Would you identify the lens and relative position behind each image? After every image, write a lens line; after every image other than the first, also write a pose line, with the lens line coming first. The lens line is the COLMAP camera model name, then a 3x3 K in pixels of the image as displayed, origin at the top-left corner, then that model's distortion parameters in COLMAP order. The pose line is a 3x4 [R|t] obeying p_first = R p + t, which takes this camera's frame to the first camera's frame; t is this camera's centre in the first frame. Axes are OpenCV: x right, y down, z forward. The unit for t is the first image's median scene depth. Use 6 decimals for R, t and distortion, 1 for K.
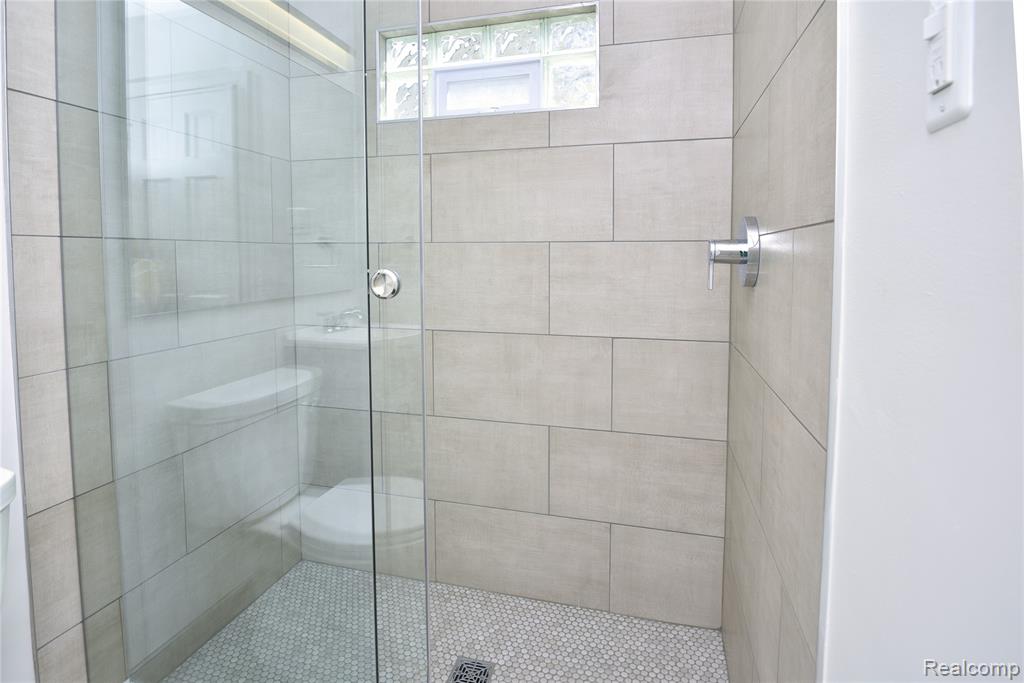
lens RADIAL K [[515.4, 0, 510.6], [0, 515.4, 302.4], [0, 0, 1]] dist [-0.015375, -0.000509]
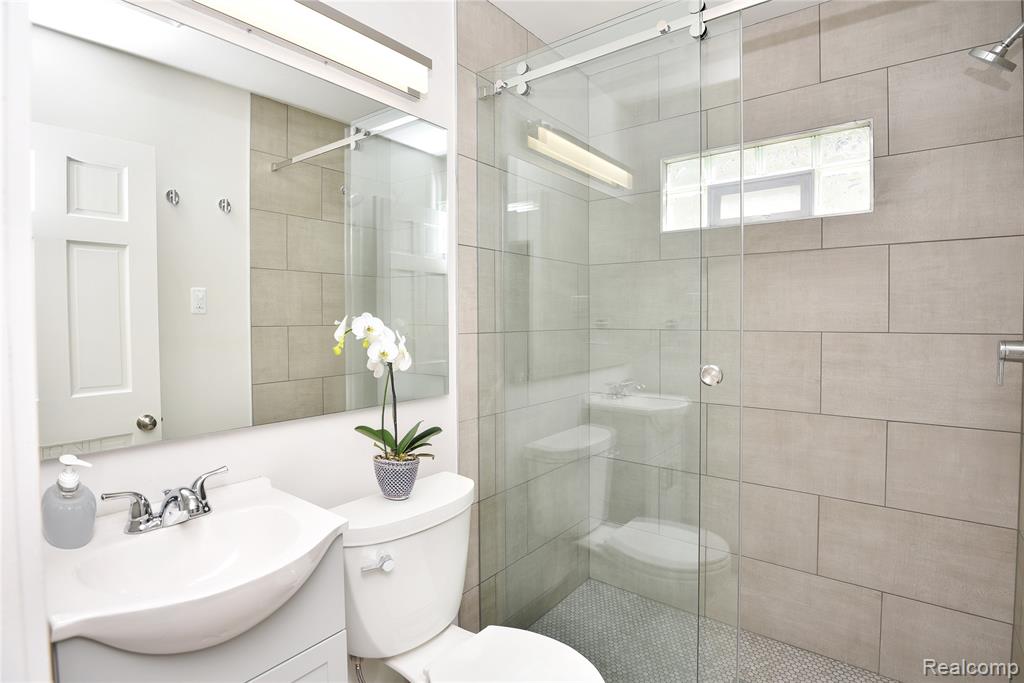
lens RADIAL K [[513.3, 0, 512.0], [0, 513.3, 341.5], [0, 0, 1]] dist [-0.023519, -0.000855]
pose [[0.923690, 0.015565, -0.382824, -0.126240], [-0.031316, 0.998898, -0.034948, -0.036110], [0.381858, 0.044269, 0.923160, -0.298274]]
